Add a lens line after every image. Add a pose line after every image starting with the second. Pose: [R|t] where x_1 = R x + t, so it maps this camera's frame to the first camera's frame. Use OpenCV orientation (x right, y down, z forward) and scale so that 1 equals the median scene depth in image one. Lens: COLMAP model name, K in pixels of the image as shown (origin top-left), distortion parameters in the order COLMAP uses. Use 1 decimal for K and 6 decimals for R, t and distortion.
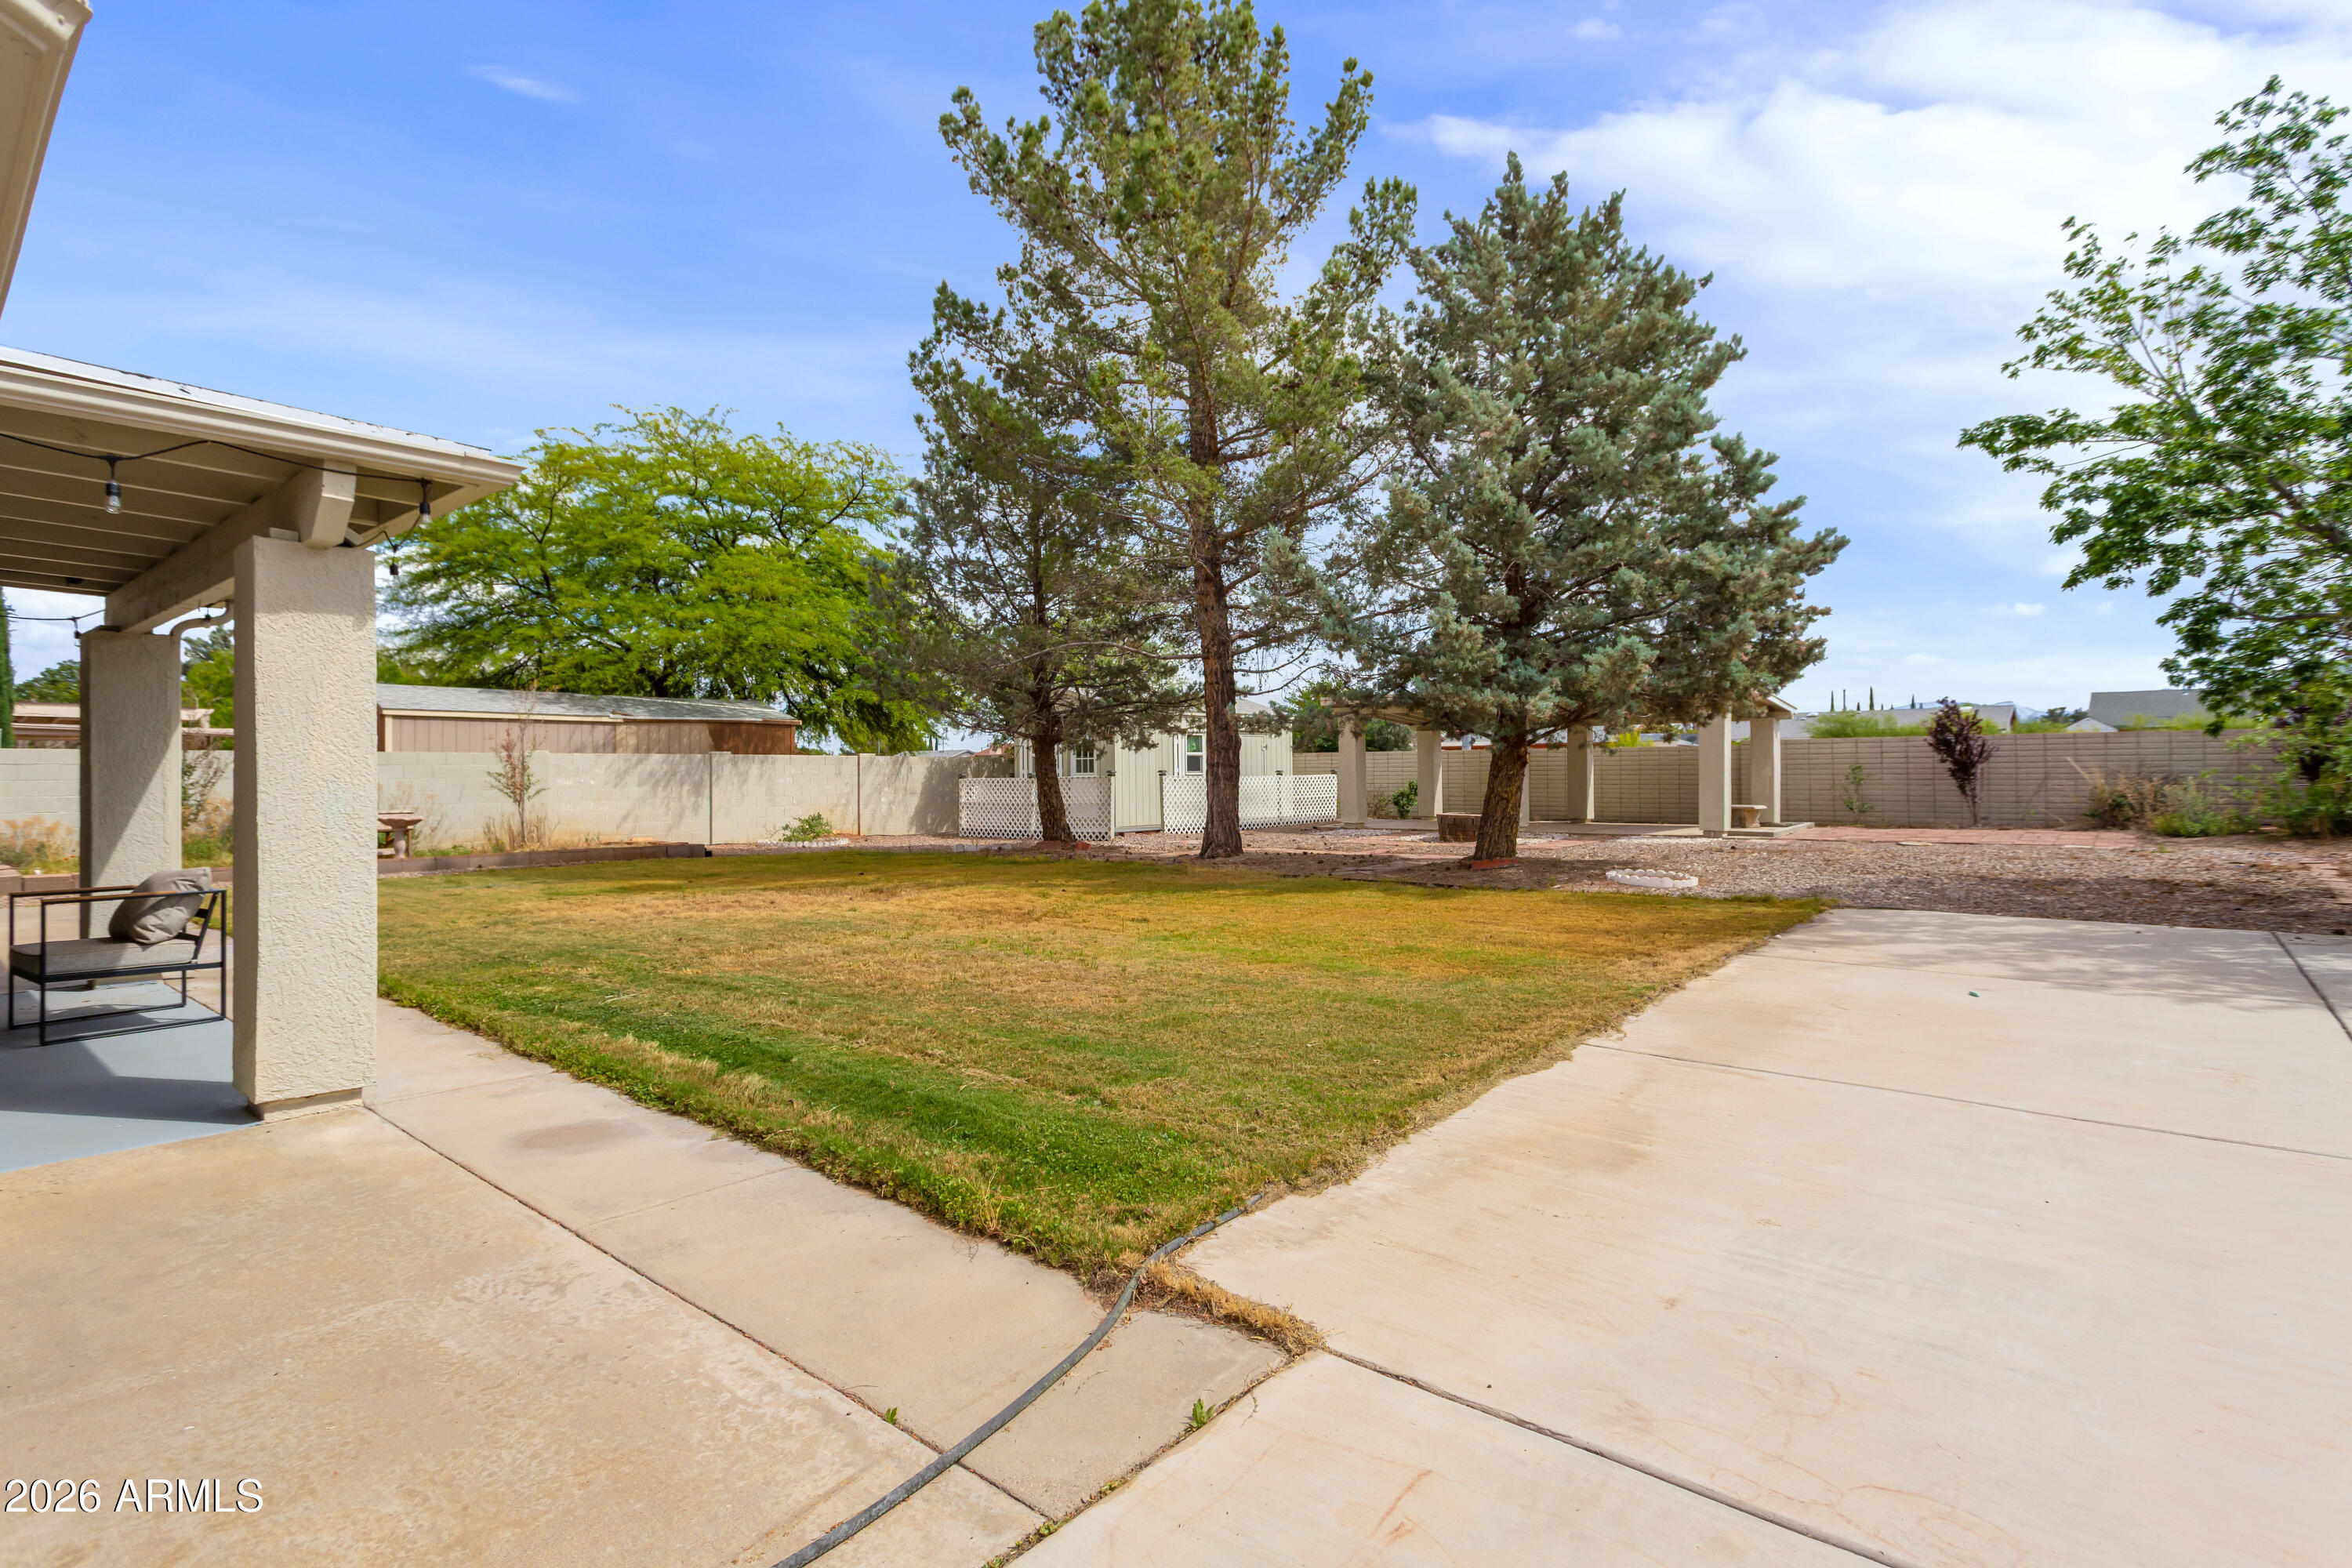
lens RADIAL K [[1118.3, 0, 1174.9], [0, 1118.3, 790.7], [0, 0, 1]] dist [0.007426, 0.001199]
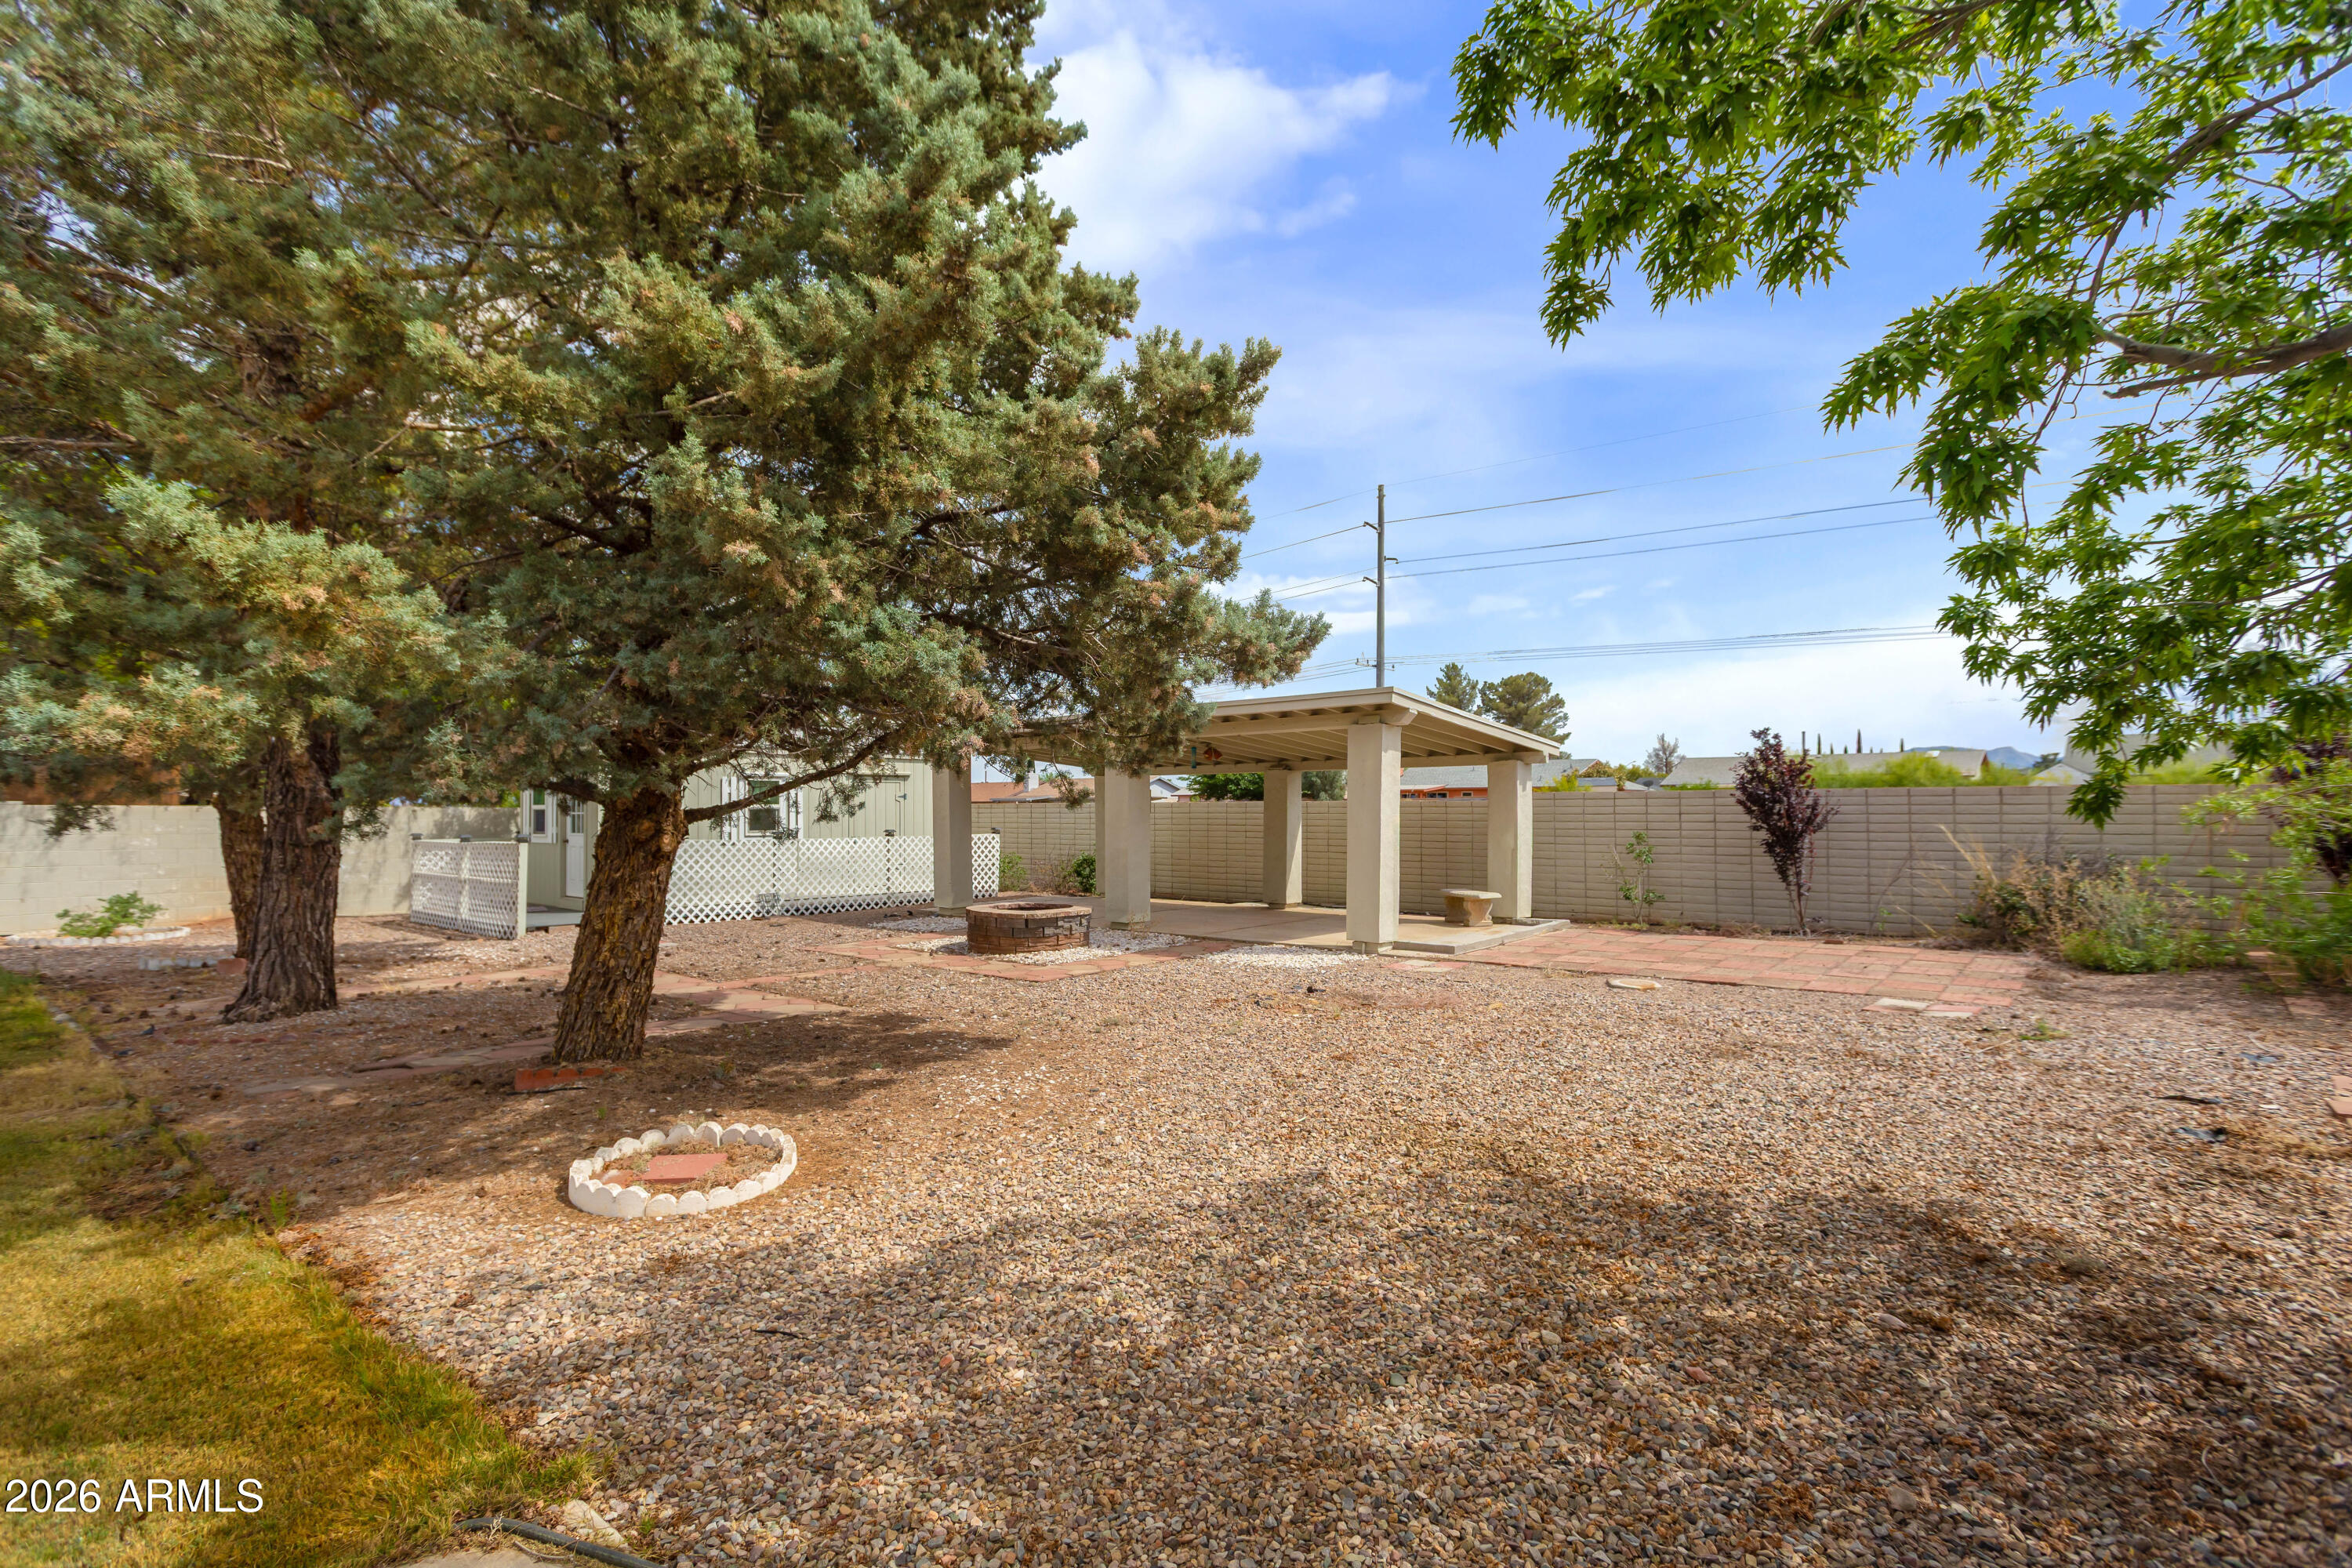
lens RADIAL K [[1118.3, 0, 1174.9], [0, 1118.3, 790.7], [0, 0, 1]] dist [0.007426, 0.001199]
pose [[0.999950, 0.008169, 0.005813, 0.388184], [-0.007971, 0.999414, -0.033286, -0.026701], [-0.006082, 0.033238, 0.999429, 0.400417]]
